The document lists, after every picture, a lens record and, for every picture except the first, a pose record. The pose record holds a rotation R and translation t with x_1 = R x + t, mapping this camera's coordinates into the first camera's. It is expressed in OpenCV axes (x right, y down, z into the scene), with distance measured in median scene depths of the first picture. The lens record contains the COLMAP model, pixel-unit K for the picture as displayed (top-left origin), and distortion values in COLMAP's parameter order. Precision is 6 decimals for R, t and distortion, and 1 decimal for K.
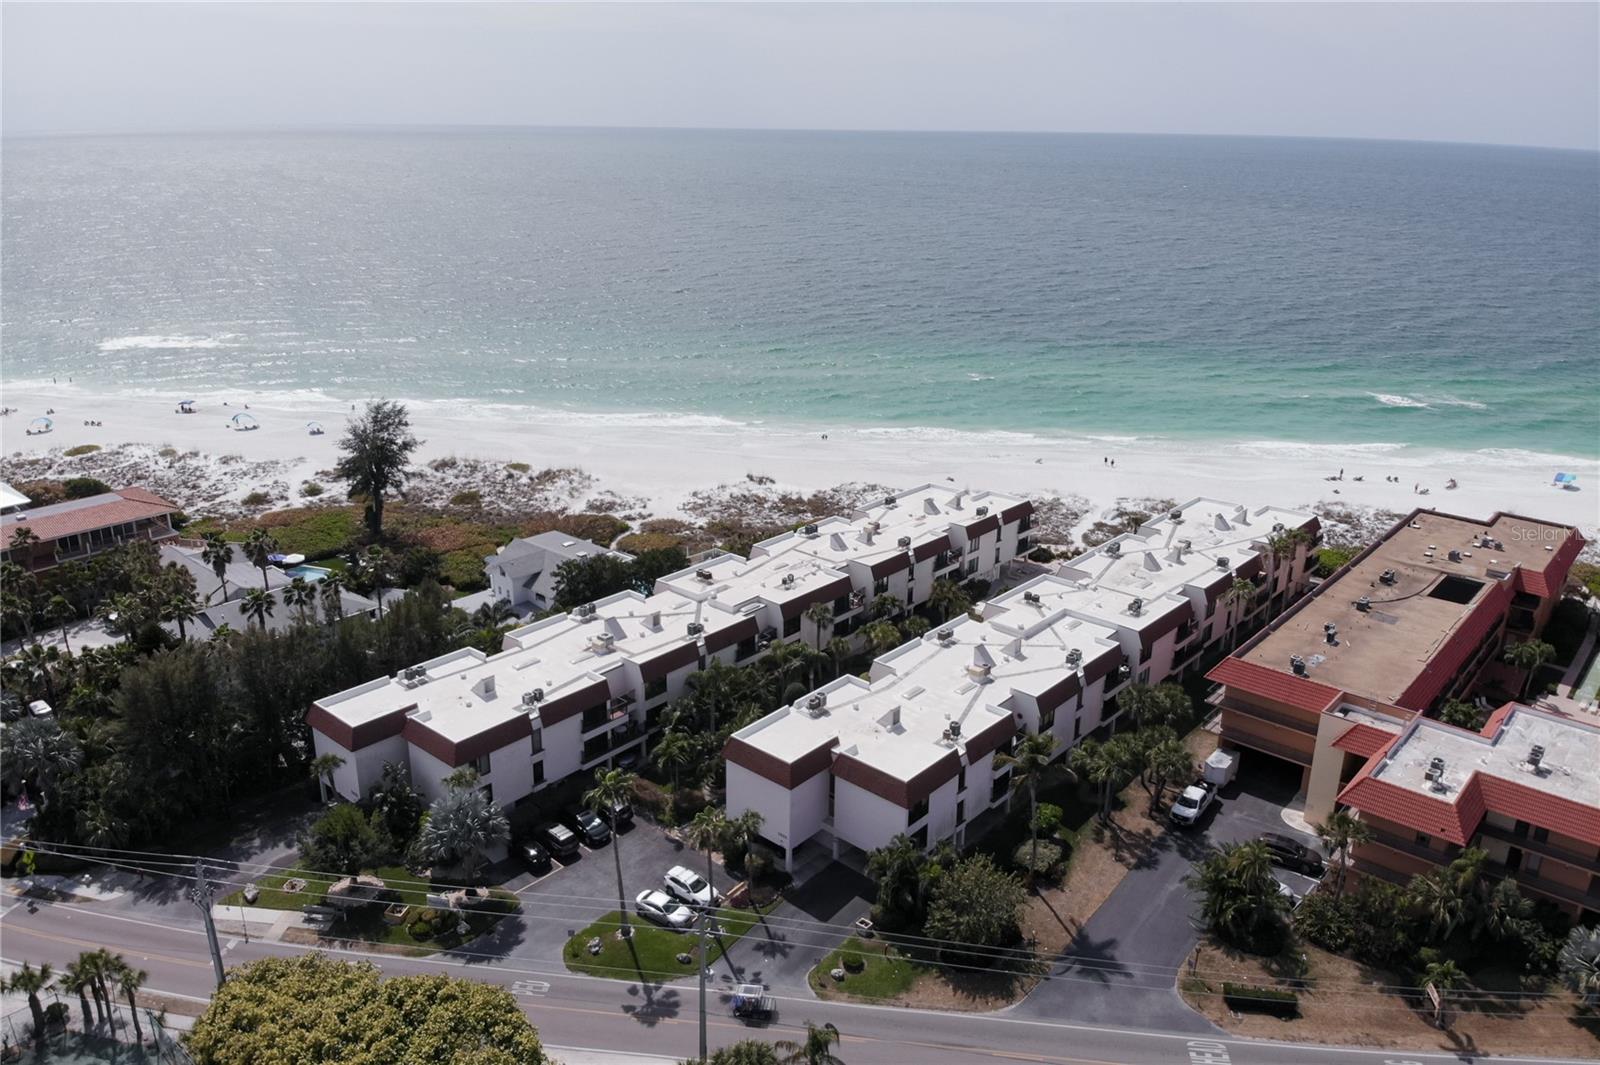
lens RADIAL K [[1163.6, 0, 754.4], [0, 1163.6, 536.5], [0, 0, 1]] dist [0.119599, -0.271709]
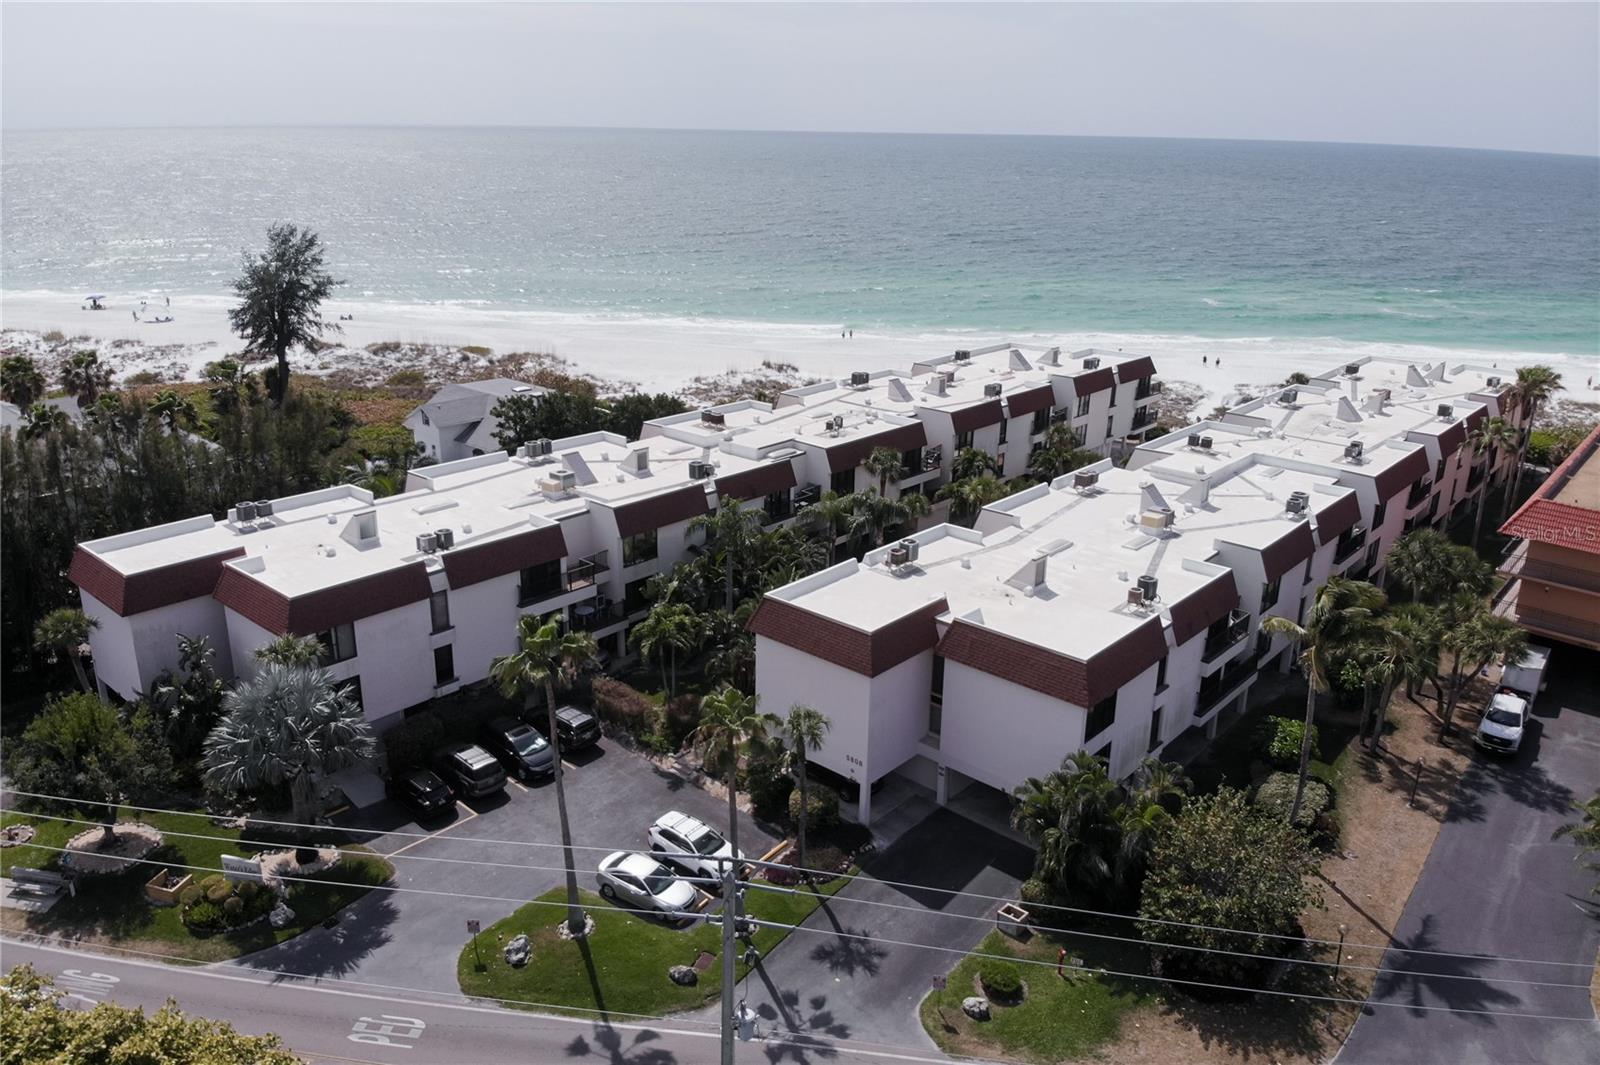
lens RADIAL K [[1163.6, 0, 754.4], [0, 1163.6, 536.5], [0, 0, 1]] dist [0.119599, -0.271709]
pose [[0.999969, 0.007597, 0.002098, -0.025180], [-0.007590, 0.999966, -0.003253, 0.134378], [-0.002122, 0.003237, 0.999993, 0.387445]]
